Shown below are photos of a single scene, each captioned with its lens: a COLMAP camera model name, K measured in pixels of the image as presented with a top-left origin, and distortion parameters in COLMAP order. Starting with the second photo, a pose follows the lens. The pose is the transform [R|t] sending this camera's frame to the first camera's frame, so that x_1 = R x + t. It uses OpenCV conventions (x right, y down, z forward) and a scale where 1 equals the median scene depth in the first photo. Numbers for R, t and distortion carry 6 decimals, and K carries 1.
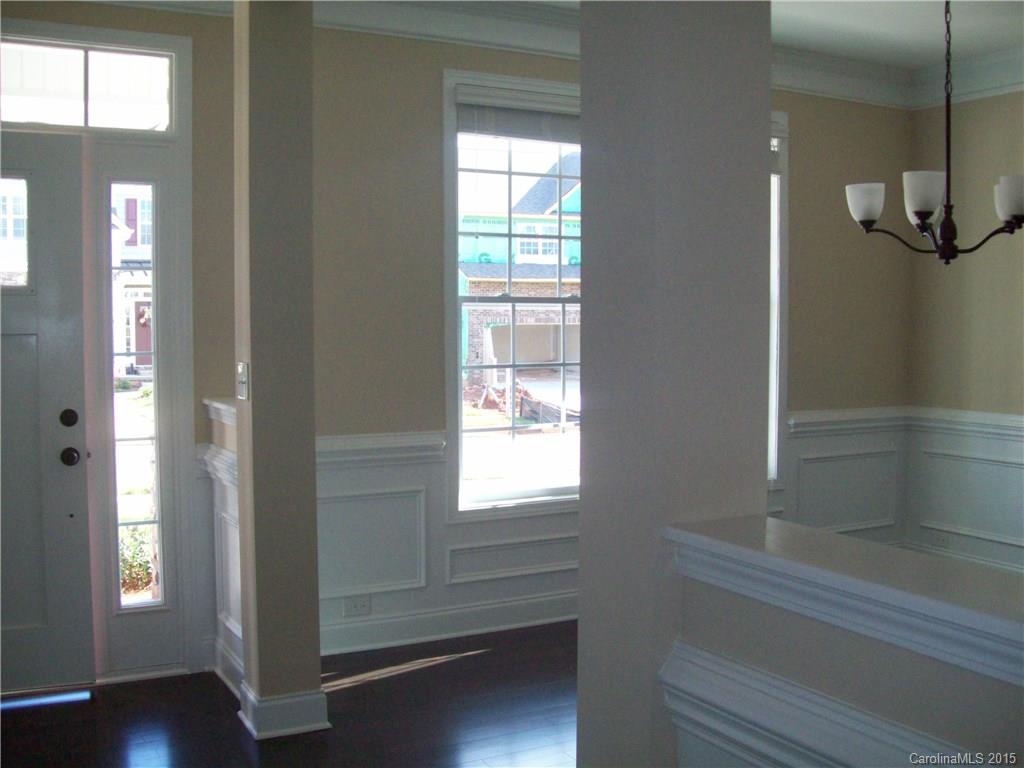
lens RADIAL K [[1090.0, 0, 518.8], [0, 1090.0, 385.5], [0, 0, 1]] dist [-0.171372, 0.113526]
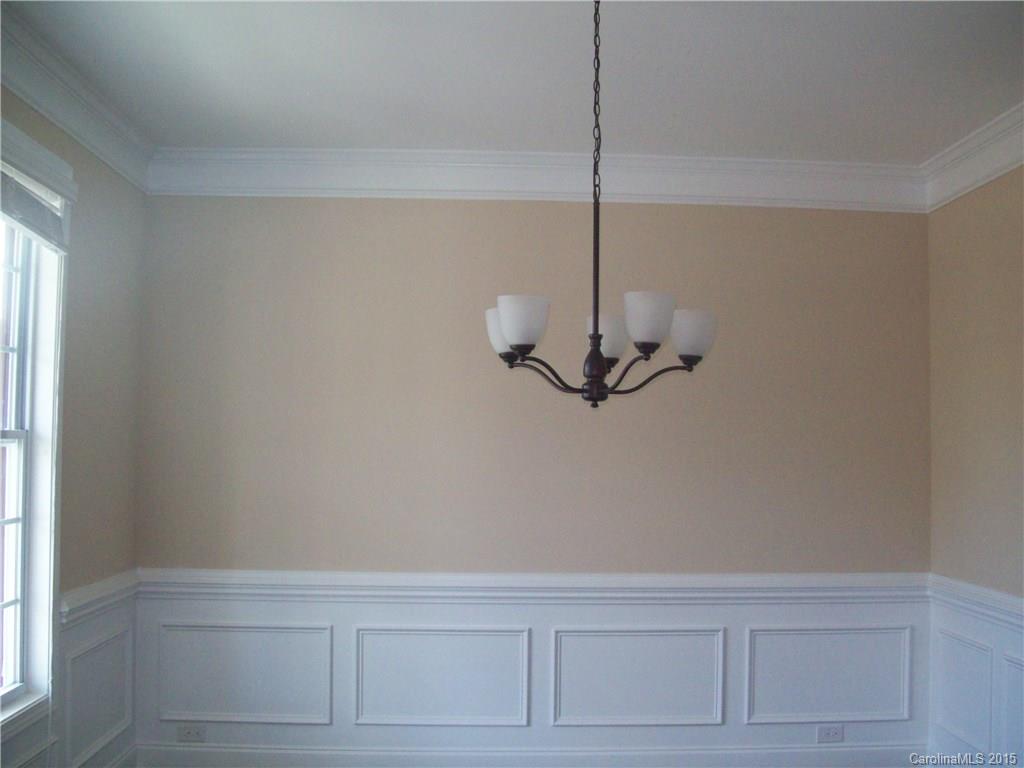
lens RADIAL K [[1090.0, 0, 518.8], [0, 1090.0, 385.5], [0, 0, 1]] dist [-0.171372, 0.113526]
pose [[0.449312, 0.053364, 0.891780, -0.343231], [0.043468, 0.995726, -0.081485, -0.062052], [-0.892317, 0.075376, 0.445072, 0.644839]]
